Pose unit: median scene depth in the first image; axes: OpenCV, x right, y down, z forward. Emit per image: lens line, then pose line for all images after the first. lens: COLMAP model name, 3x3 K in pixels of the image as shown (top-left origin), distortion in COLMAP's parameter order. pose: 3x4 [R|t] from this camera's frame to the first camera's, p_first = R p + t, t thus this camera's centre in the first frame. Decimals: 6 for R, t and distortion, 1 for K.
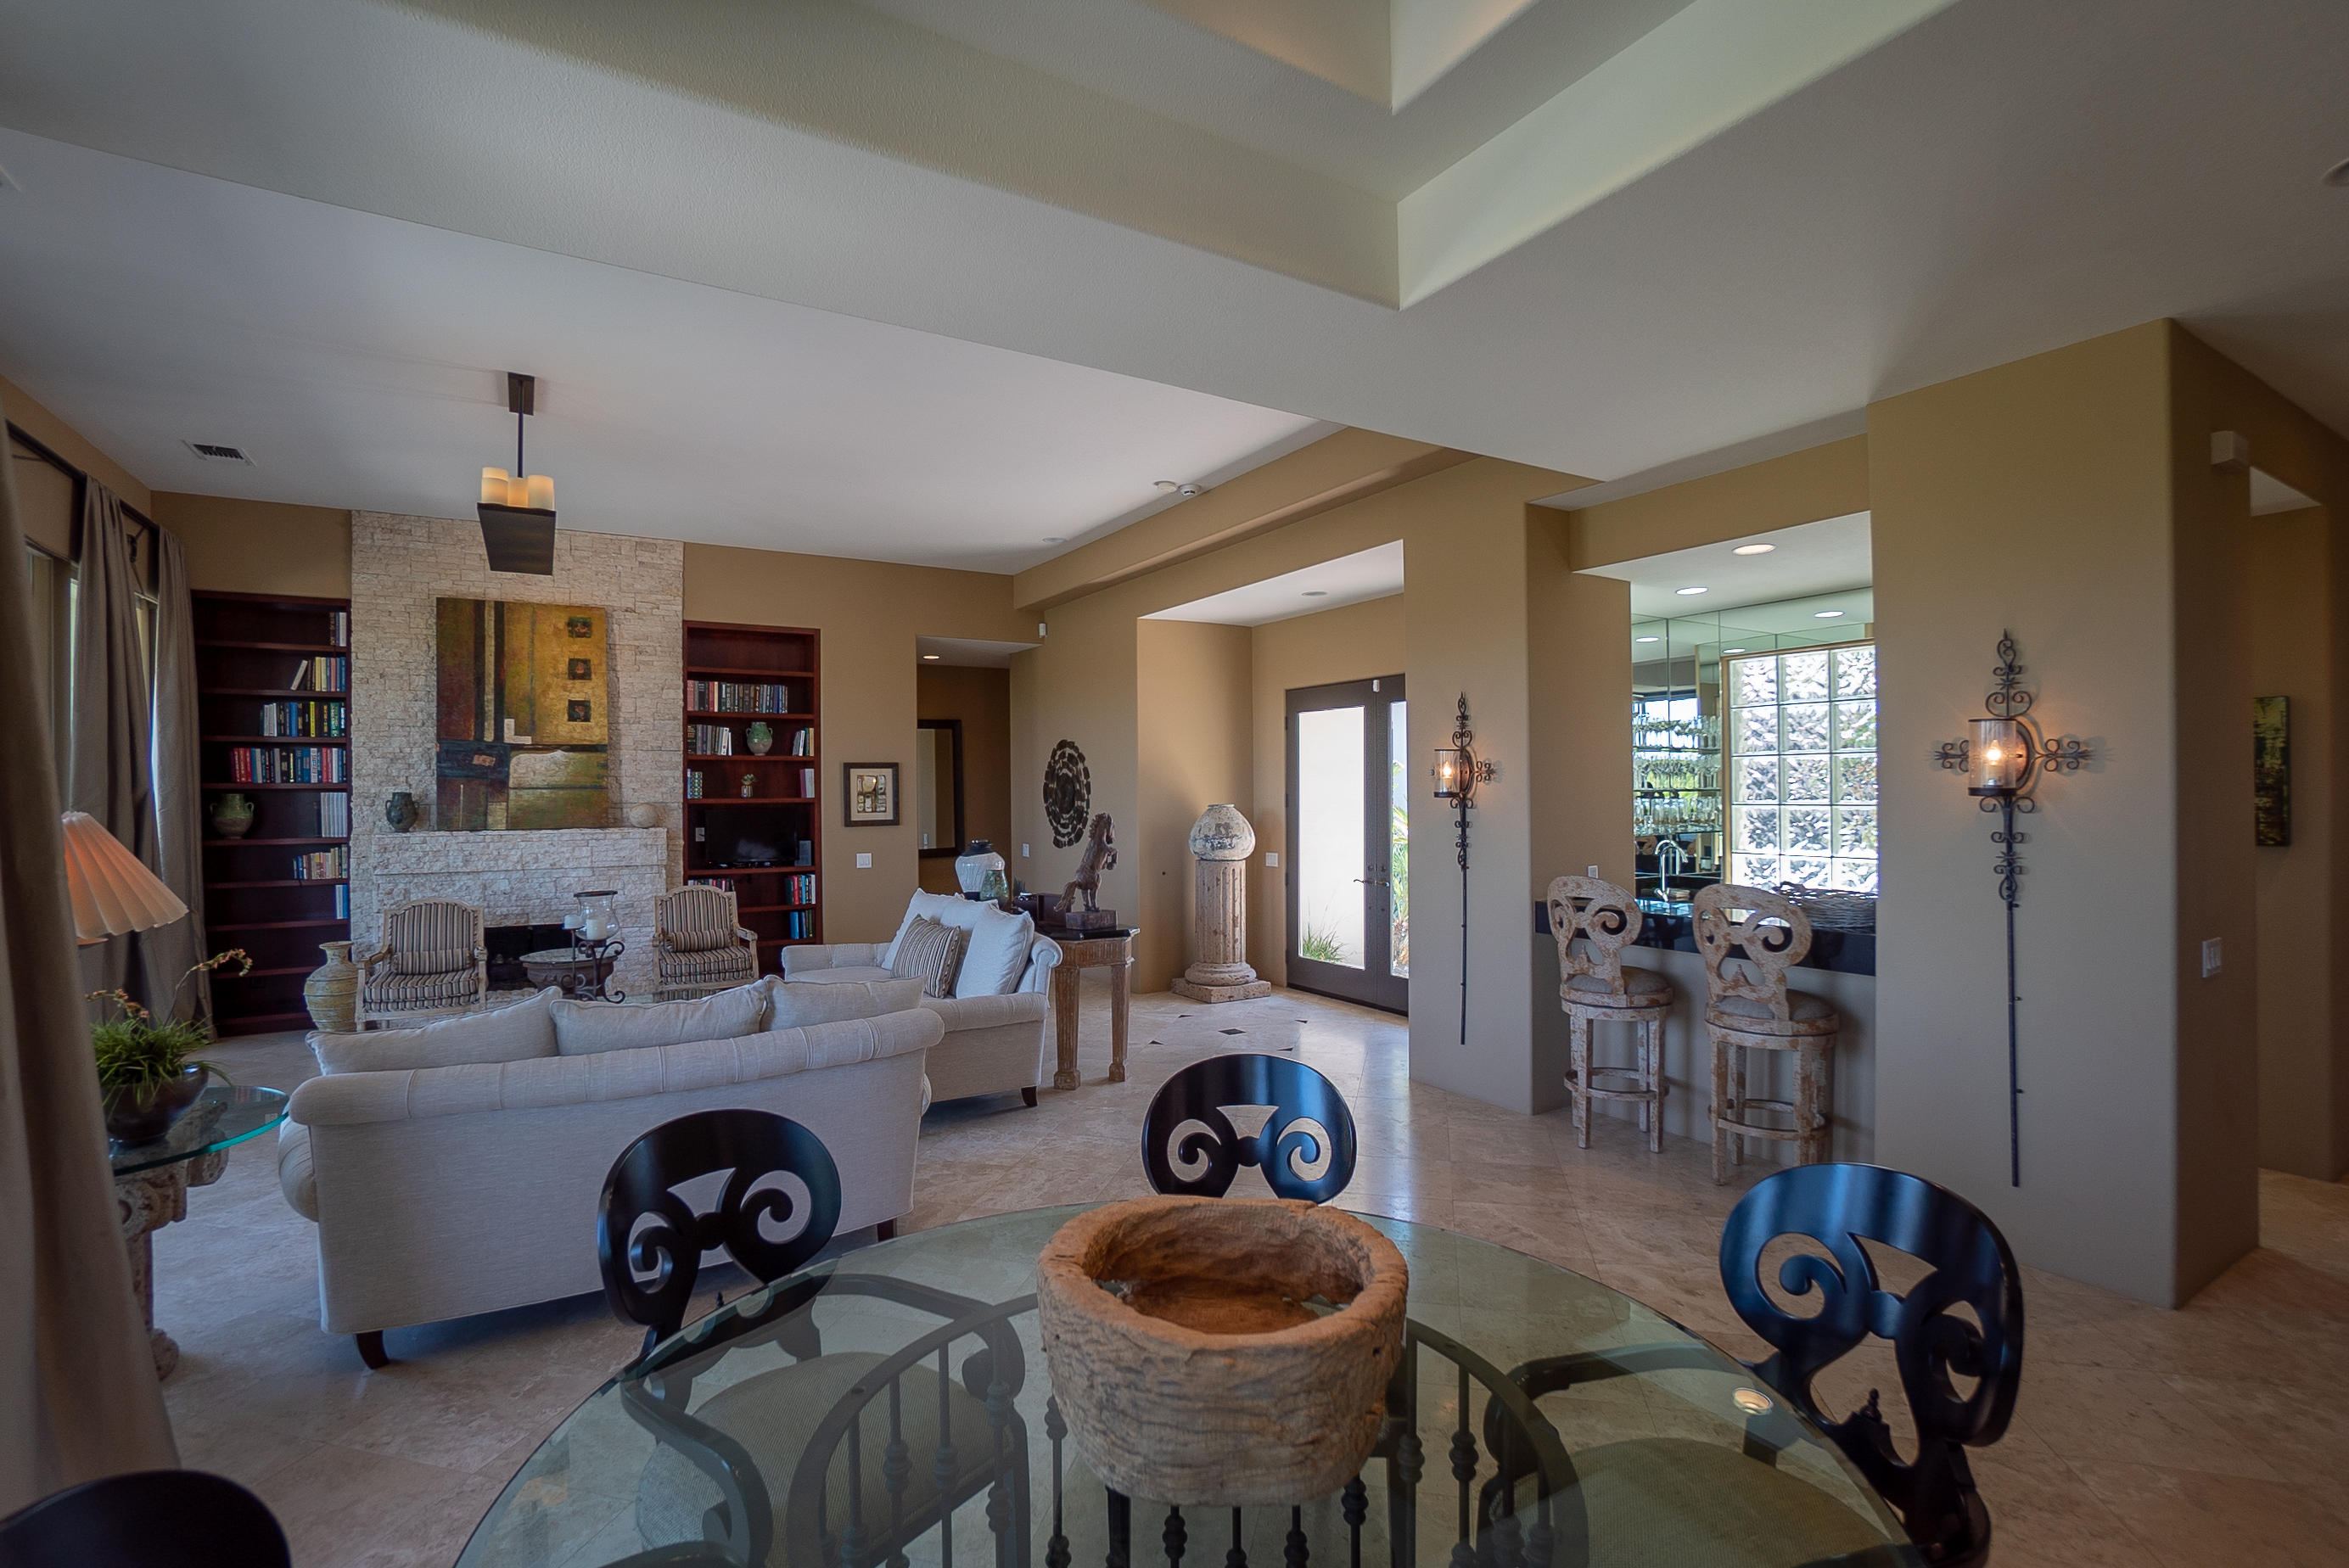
lens RADIAL K [[1040.8, 0, 1147.2], [0, 1040.8, 781.4], [0, 0, 1]] dist [-0.064315, 0.023934]
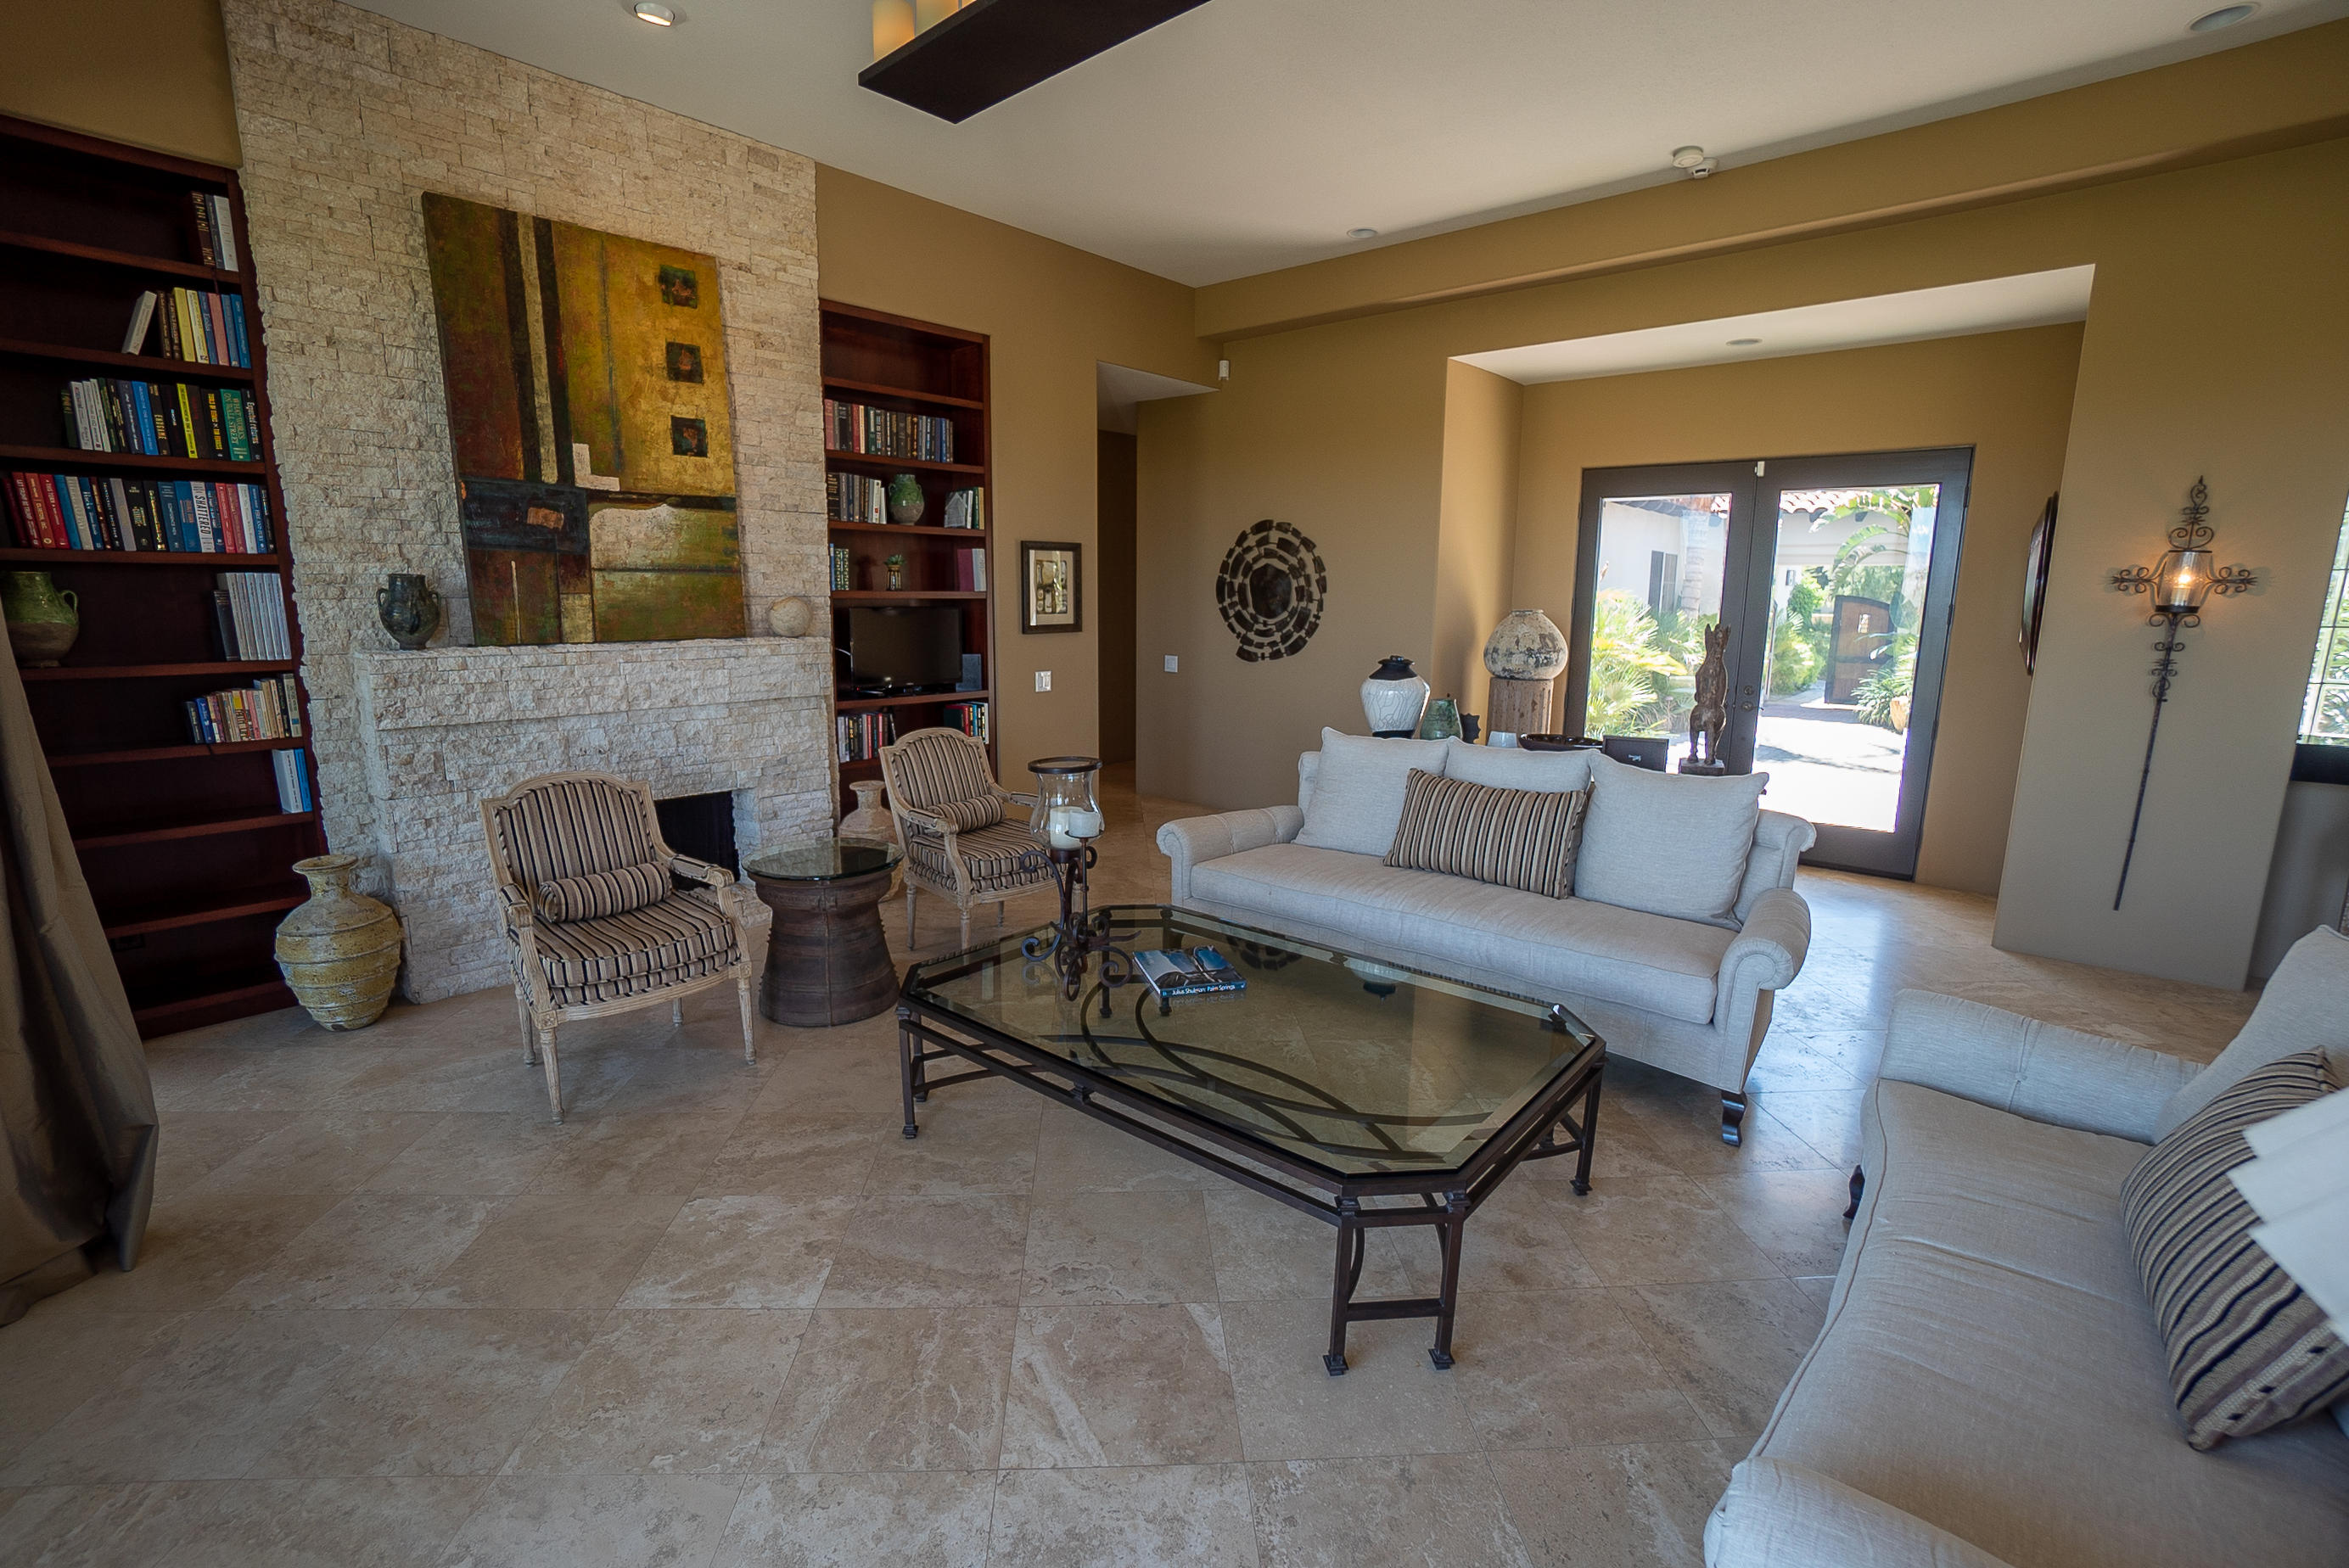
lens RADIAL K [[1040.8, 0, 1147.2], [0, 1040.8, 781.4], [0, 0, 1]] dist [-0.064315, 0.023934]
pose [[0.956233, -0.036367, 0.290338, -0.485573], [-0.018964, 0.982458, 0.185518, 0.011233], [-0.291992, -0.182904, 0.938769, 0.341325]]
